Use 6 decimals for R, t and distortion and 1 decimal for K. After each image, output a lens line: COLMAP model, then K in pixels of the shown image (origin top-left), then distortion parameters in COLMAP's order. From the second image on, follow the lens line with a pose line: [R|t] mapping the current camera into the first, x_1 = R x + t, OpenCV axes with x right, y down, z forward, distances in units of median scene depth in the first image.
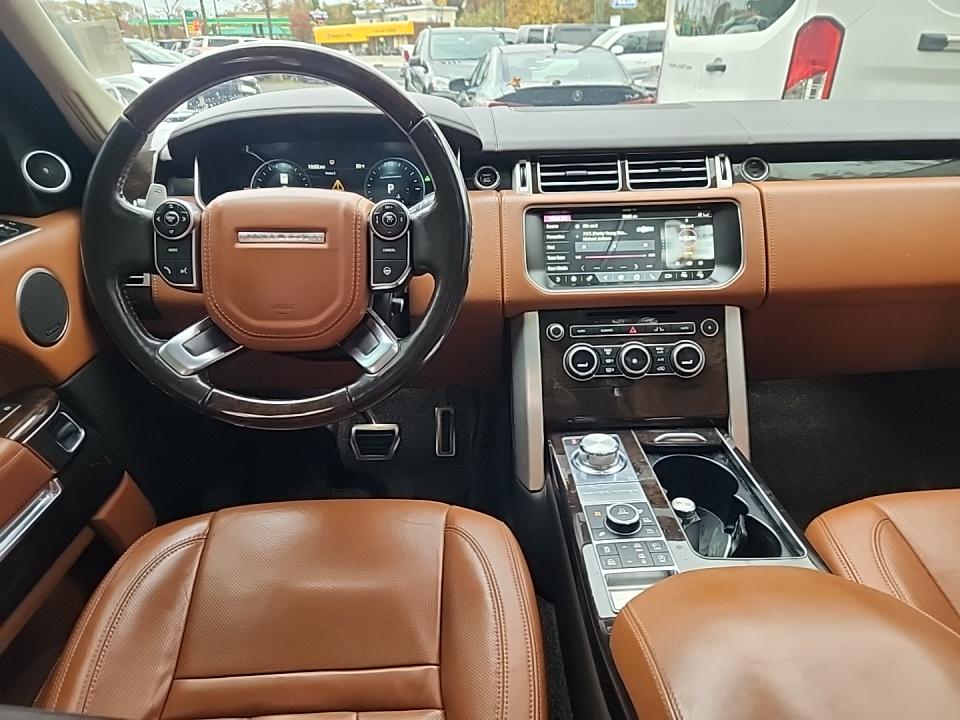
lens RADIAL K [[641.5, 0, 480.0], [0, 641.5, 360.0], [0, 0, 1]] dist [0.087638, -0.085118]
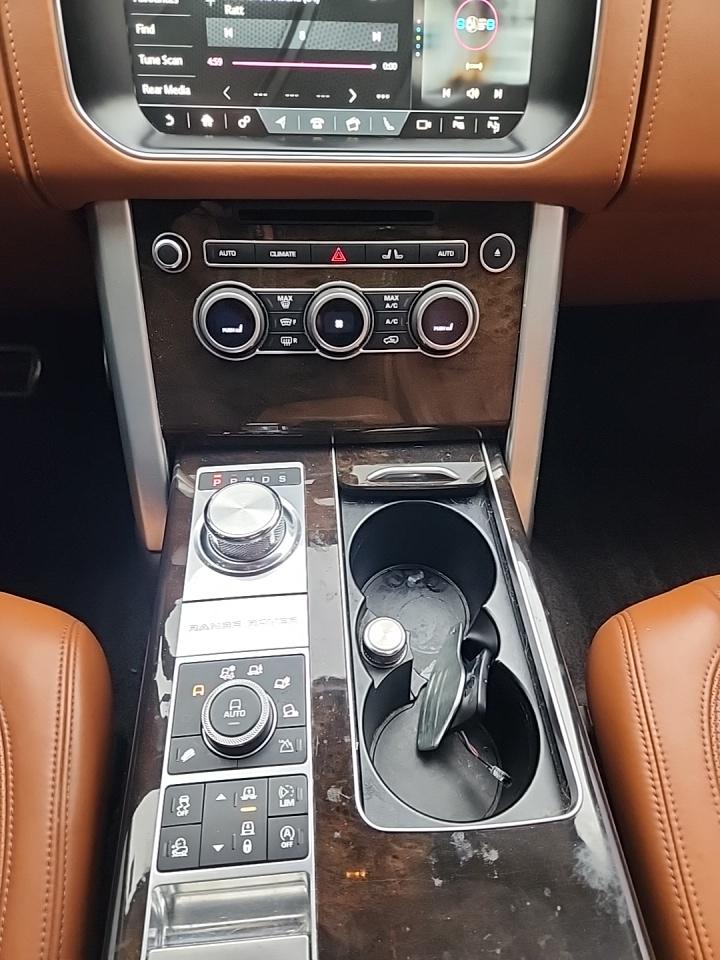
lens RADIAL K [[641.5, 0, 360.0], [0, 641.5, 480.0], [0, 0, 1]] dist [0.087638, -0.085118]
pose [[0.996906, 0.004472, 0.078478, 0.215101], [-0.038226, 0.899954, 0.434306, -0.104311], [-0.068685, -0.435962, 0.897340, 0.497814]]
